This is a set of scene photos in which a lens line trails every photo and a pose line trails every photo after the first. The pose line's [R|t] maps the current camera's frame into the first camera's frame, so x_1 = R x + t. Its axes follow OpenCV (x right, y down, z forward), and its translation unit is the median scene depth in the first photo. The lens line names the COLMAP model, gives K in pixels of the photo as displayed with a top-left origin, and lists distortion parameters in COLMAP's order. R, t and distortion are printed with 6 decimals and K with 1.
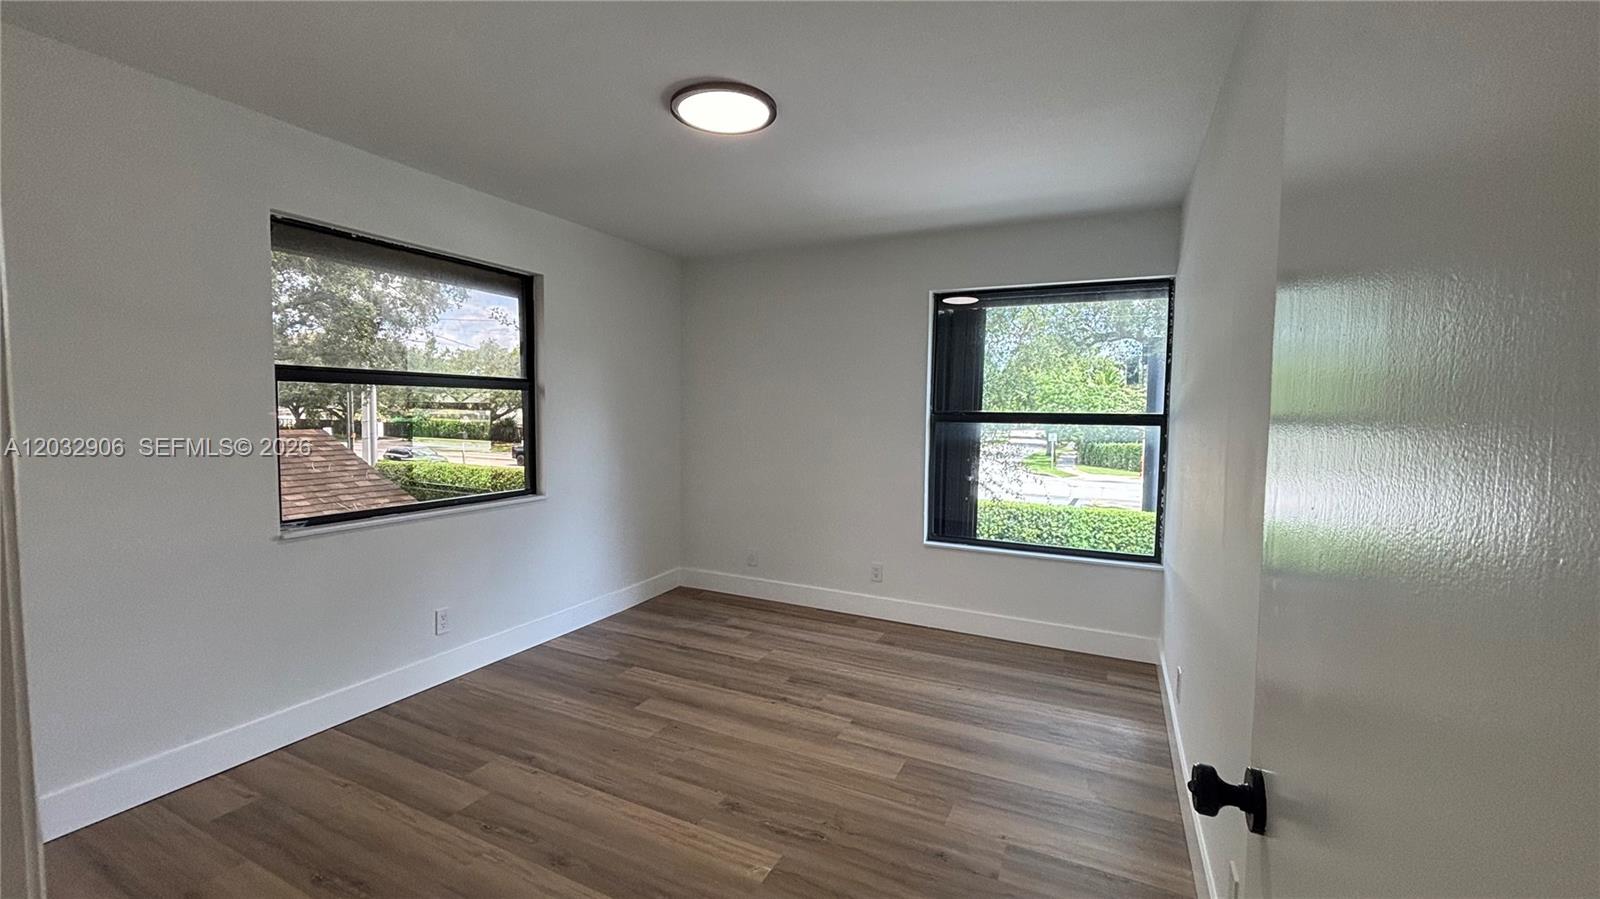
lens RADIAL K [[645.9, 0, 800.5], [0, 645.9, 446.8], [0, 0, 1]] dist [0.014606, -0.002765]
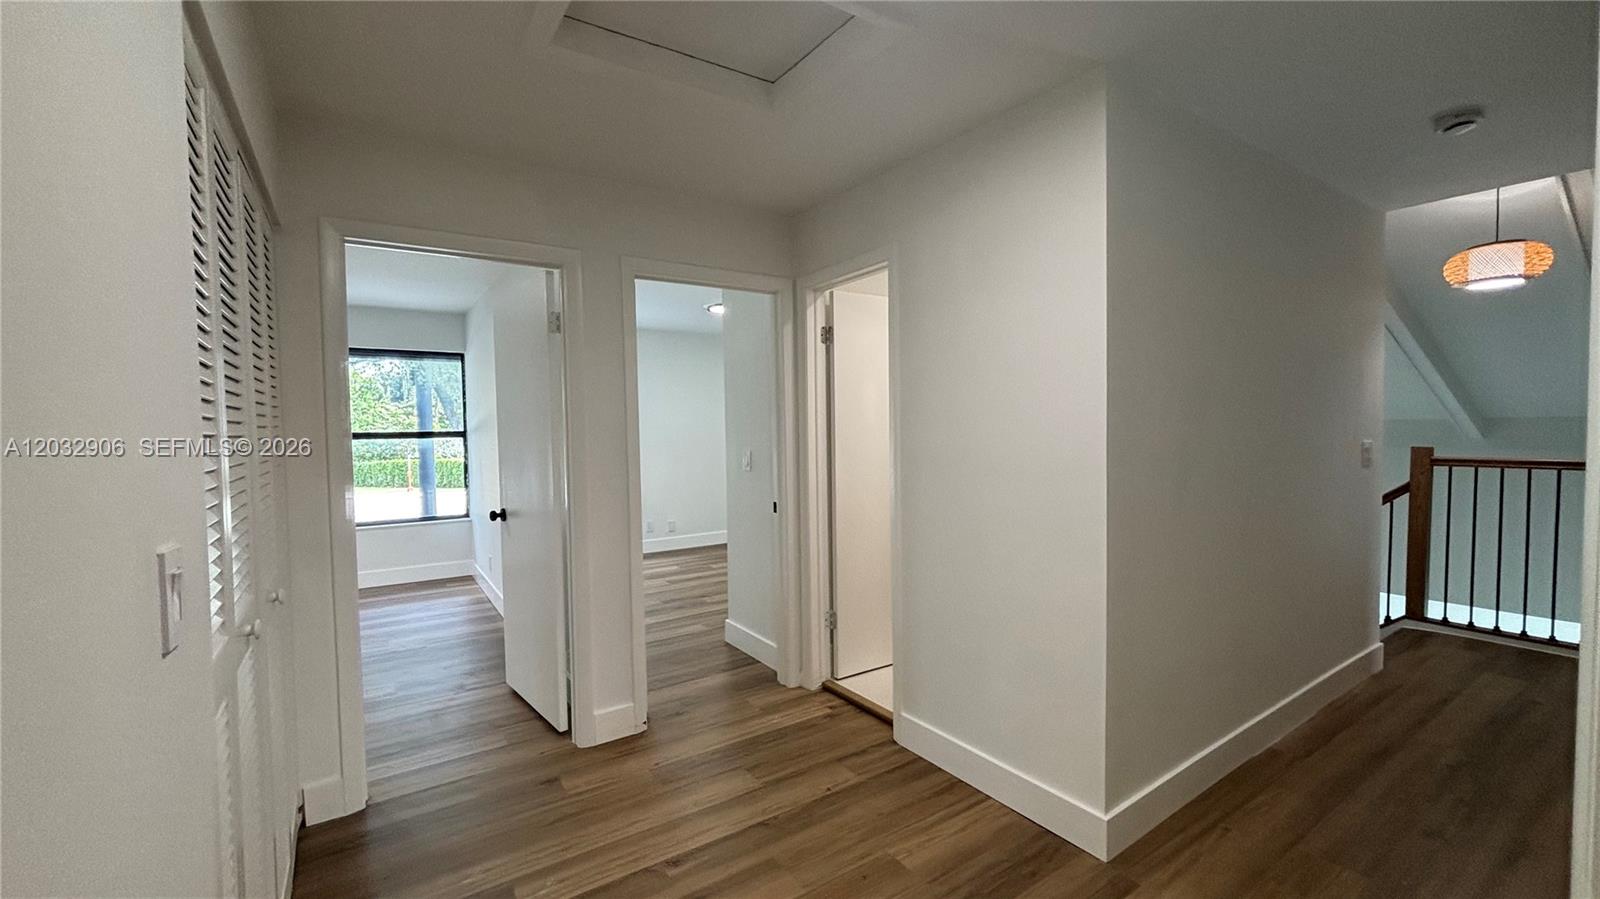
lens RADIAL K [[645.9, 0, 802.0], [0, 645.9, 451.7], [0, 0, 1]] dist [0.014606, -0.002765]
pose [[0.504526, -0.053482, 0.861738, -0.458680], [0.067613, 0.997462, 0.022320, 0.026096], [-0.860745, 0.047003, 0.506862, -0.620452]]
